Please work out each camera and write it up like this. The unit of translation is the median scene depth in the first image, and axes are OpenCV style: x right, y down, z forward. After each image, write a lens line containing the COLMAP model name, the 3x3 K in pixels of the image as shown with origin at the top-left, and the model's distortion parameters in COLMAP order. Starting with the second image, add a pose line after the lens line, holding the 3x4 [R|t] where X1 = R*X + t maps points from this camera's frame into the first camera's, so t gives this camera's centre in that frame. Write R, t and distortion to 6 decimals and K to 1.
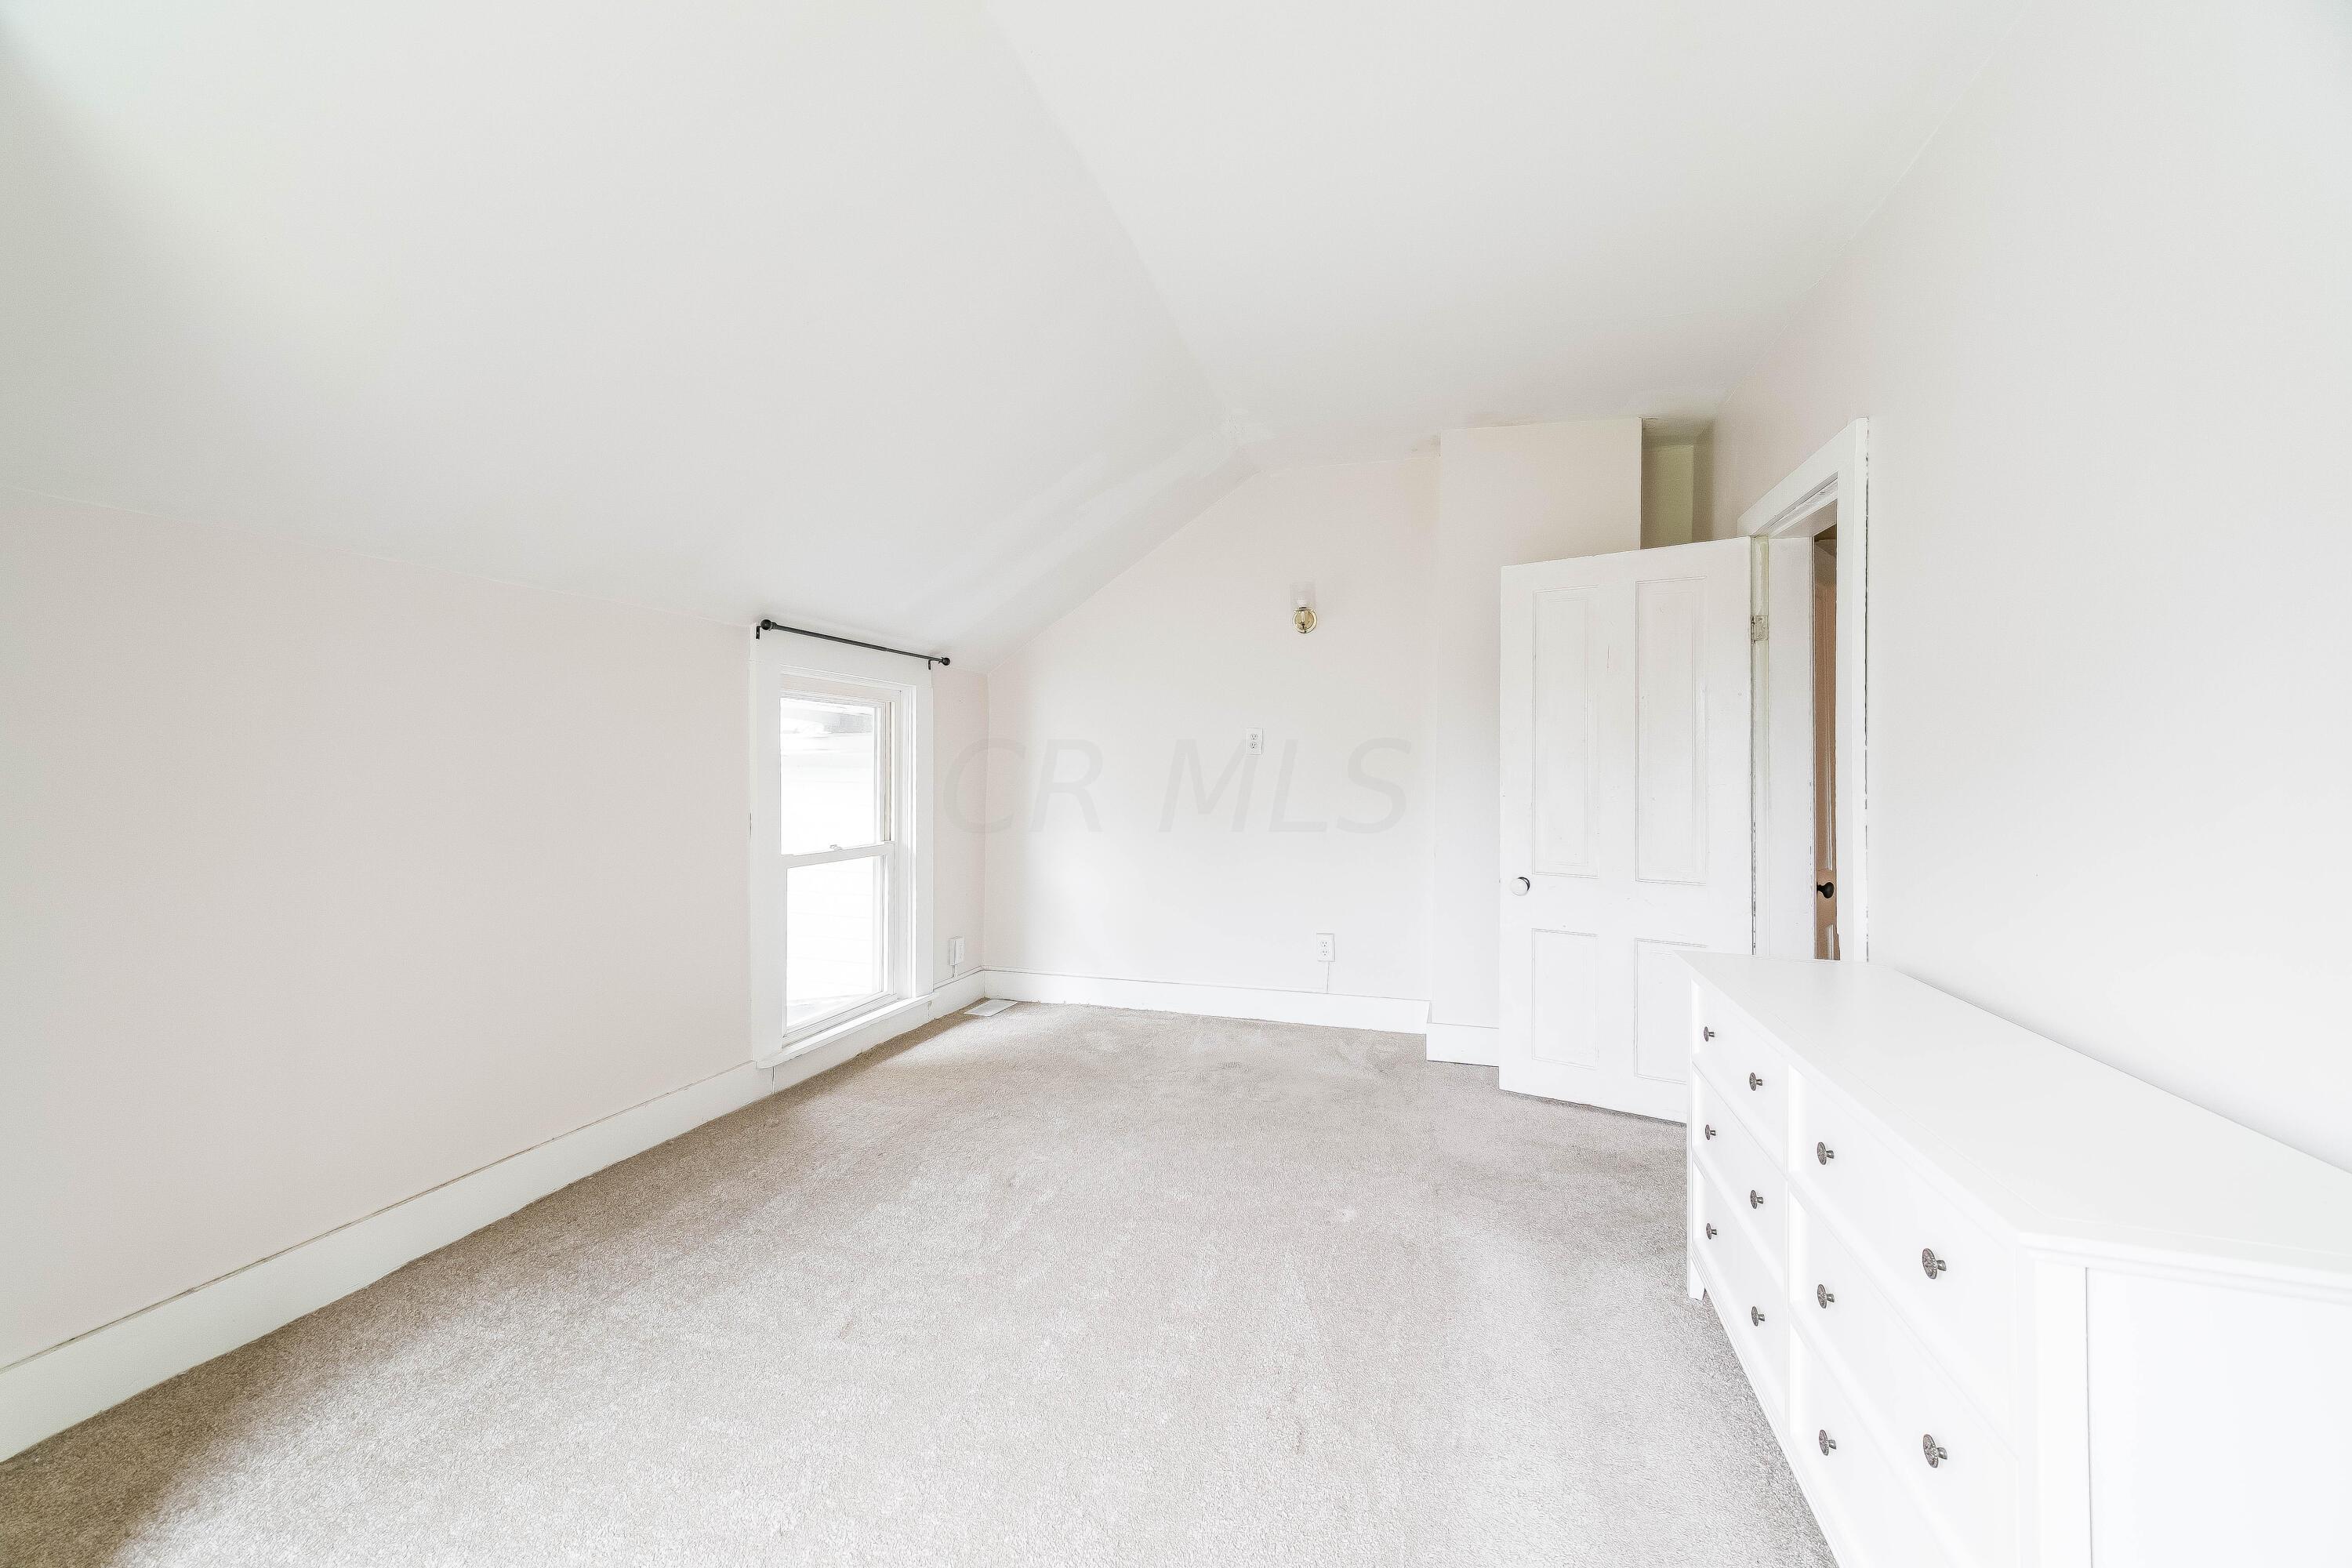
lens RADIAL K [[932.3, 0, 1176.0], [0, 932.3, 784.0], [0, 0, 1]] dist [0.008311, 0.000033]
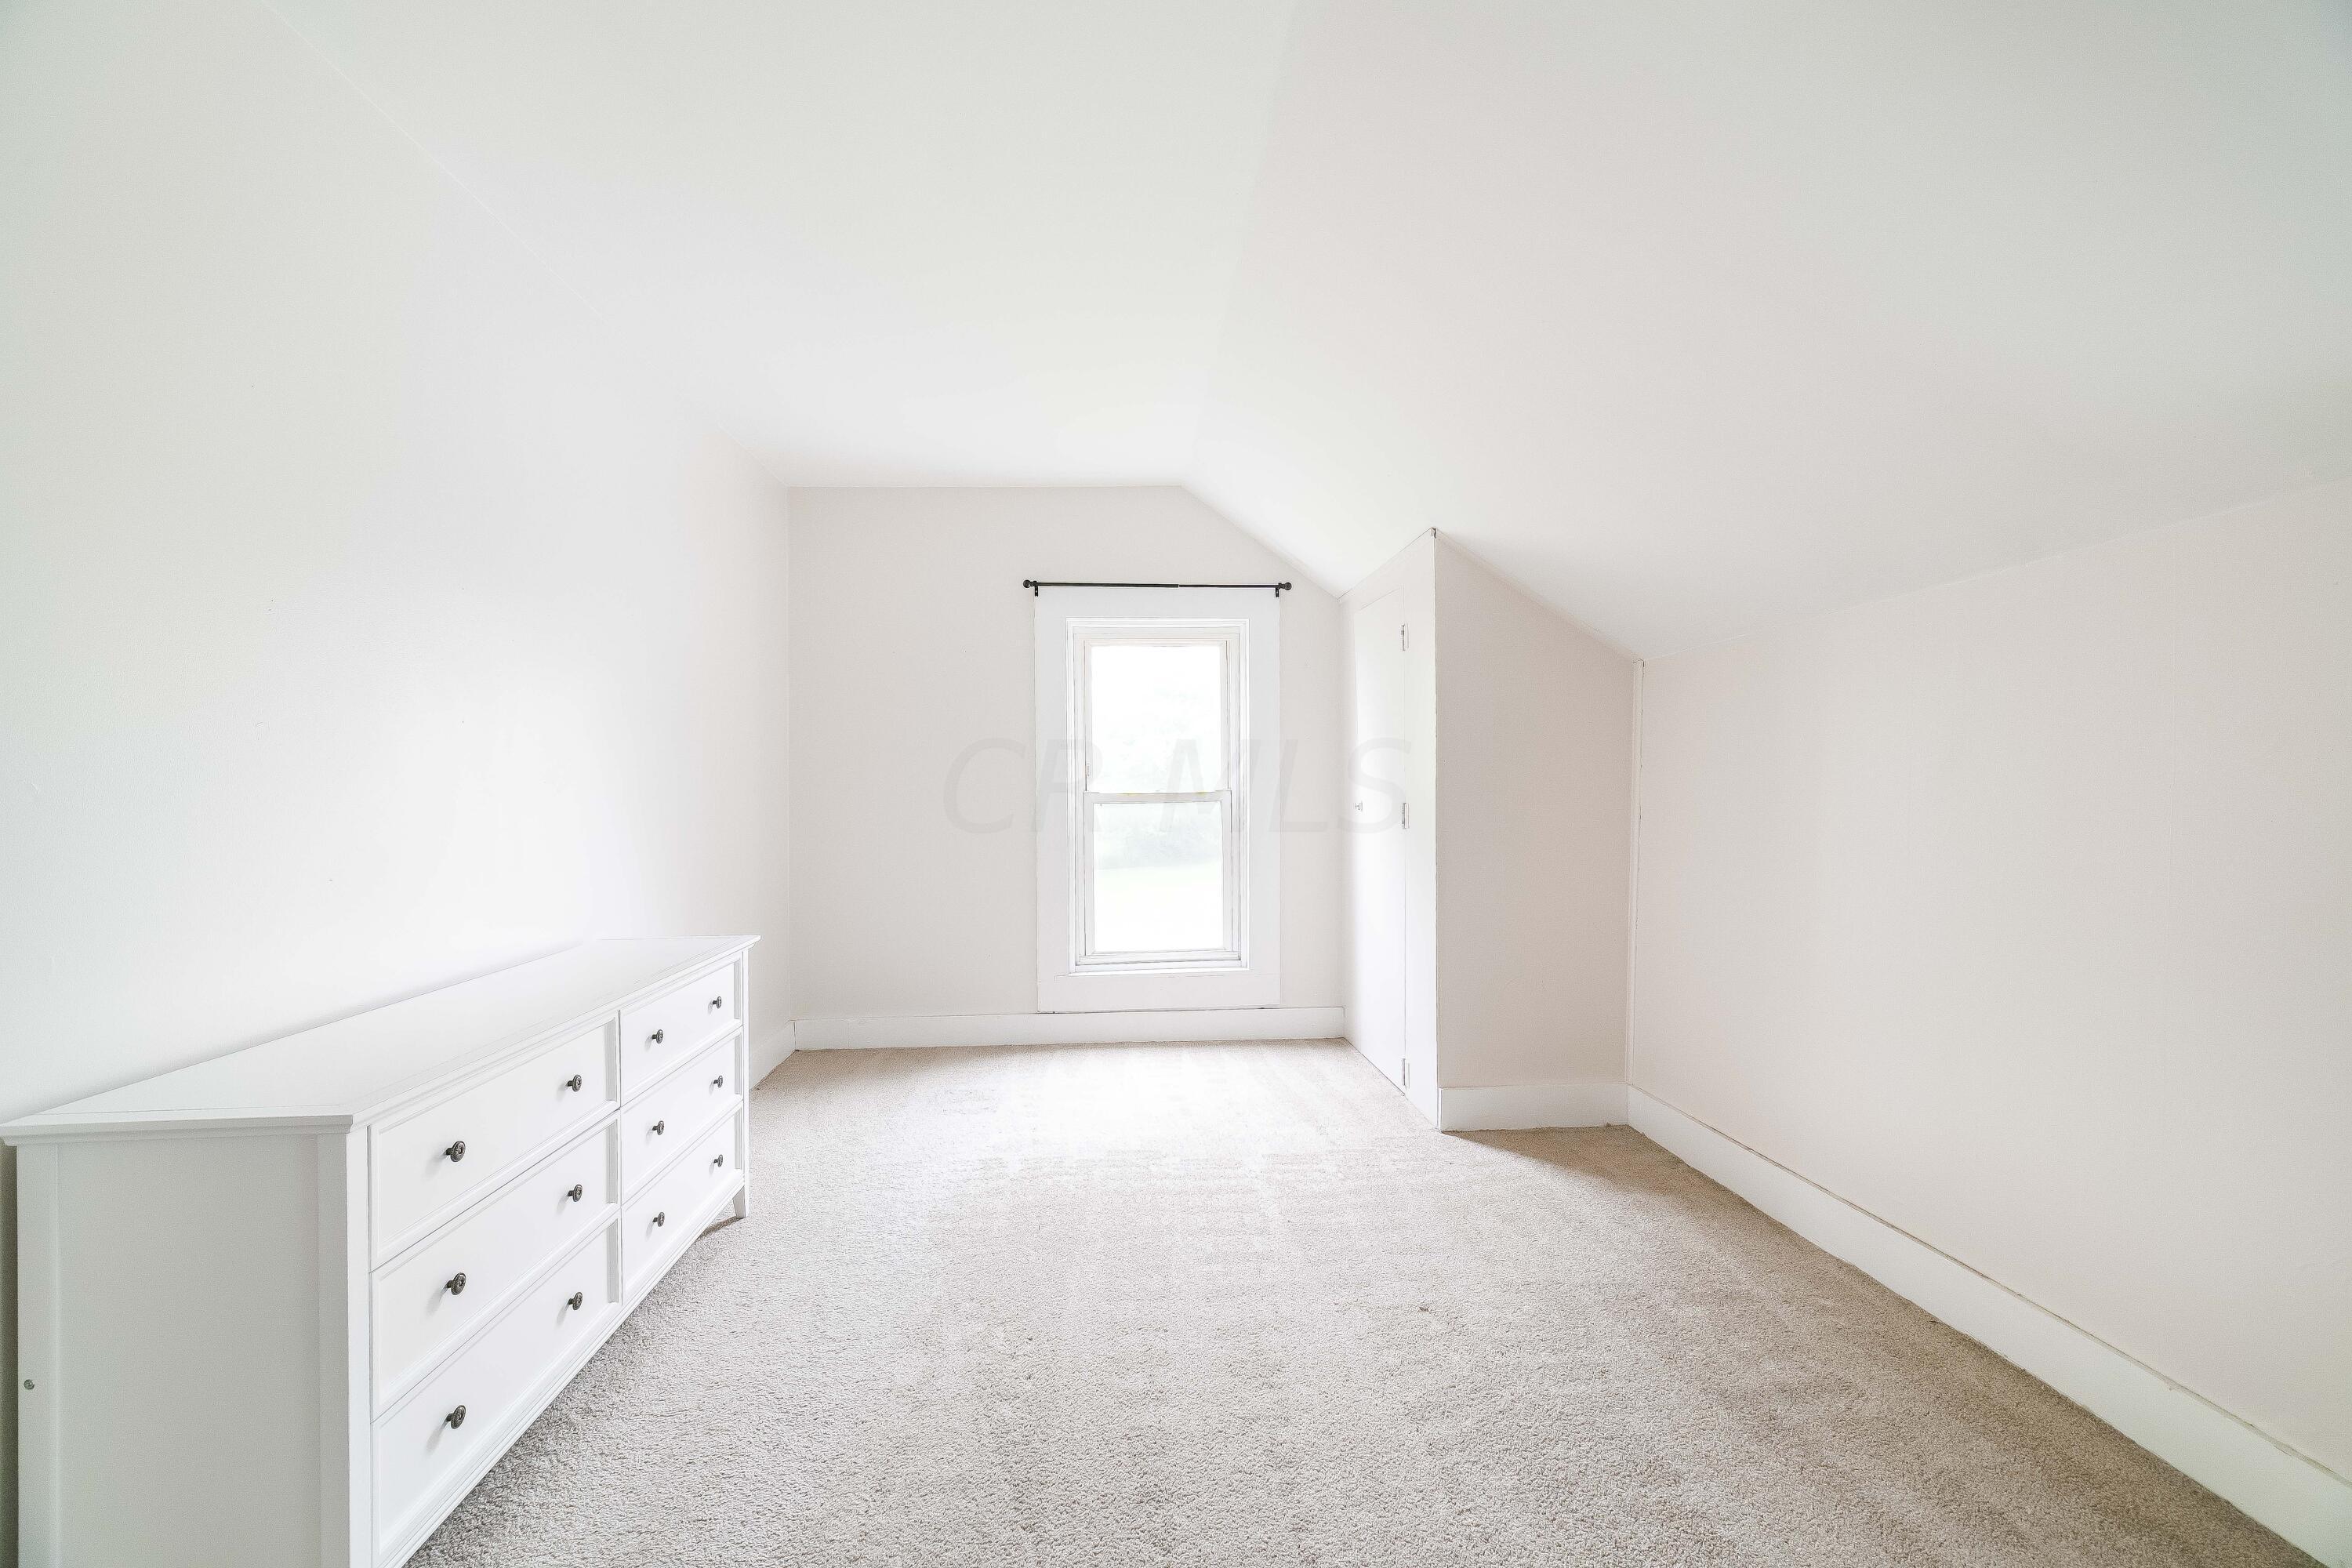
lens RADIAL K [[932.3, 0, 1176.0], [0, 932.3, 784.0], [0, 0, 1]] dist [0.008311, 0.000033]
pose [[0.423439, -0.008015, -0.905889, 0.569861], [0.007457, 0.999958, -0.005362, 0.067725], [0.905894, -0.004484, 0.423481, 0.590573]]
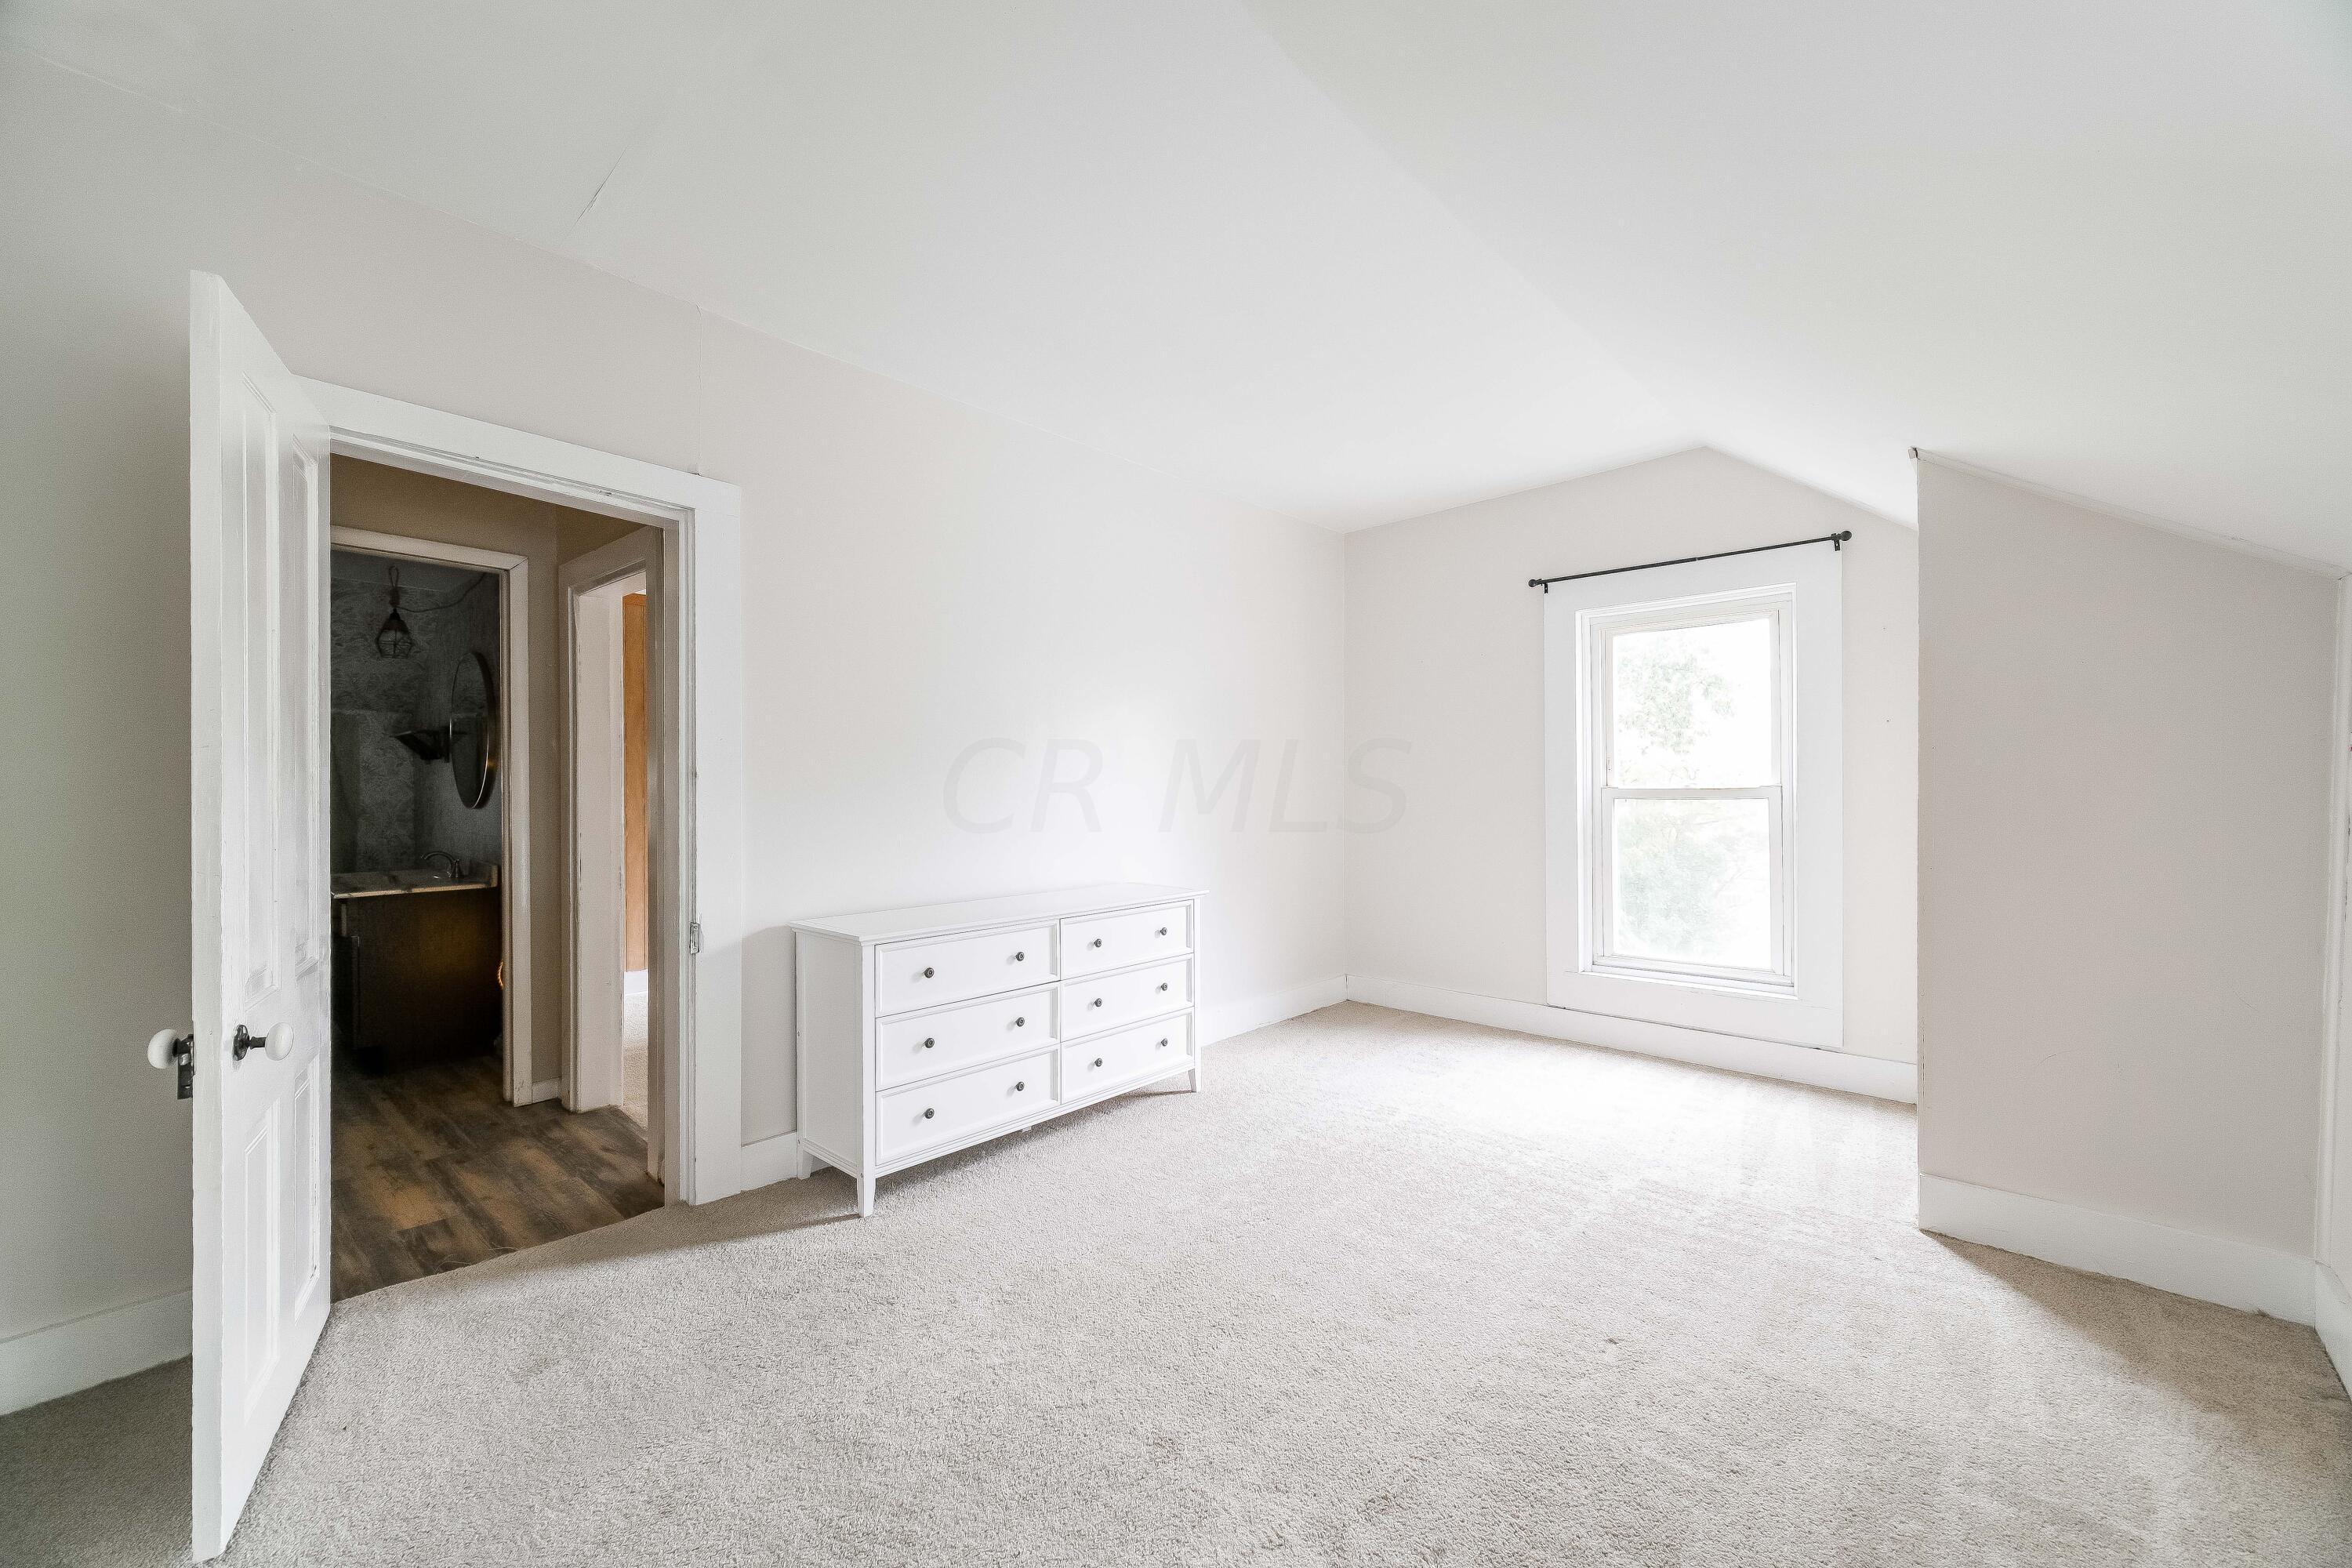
lens RADIAL K [[903.8, 0, 1176.0], [0, 903.8, 784.0], [0, 0, 1]] dist [0.002412, 0.000276]
pose [[-0.353706, -0.004986, -0.935343, 0.660727], [0.000219, 0.999985, -0.005413, 0.071883], [0.935357, -0.002119, -0.353700, 0.853063]]
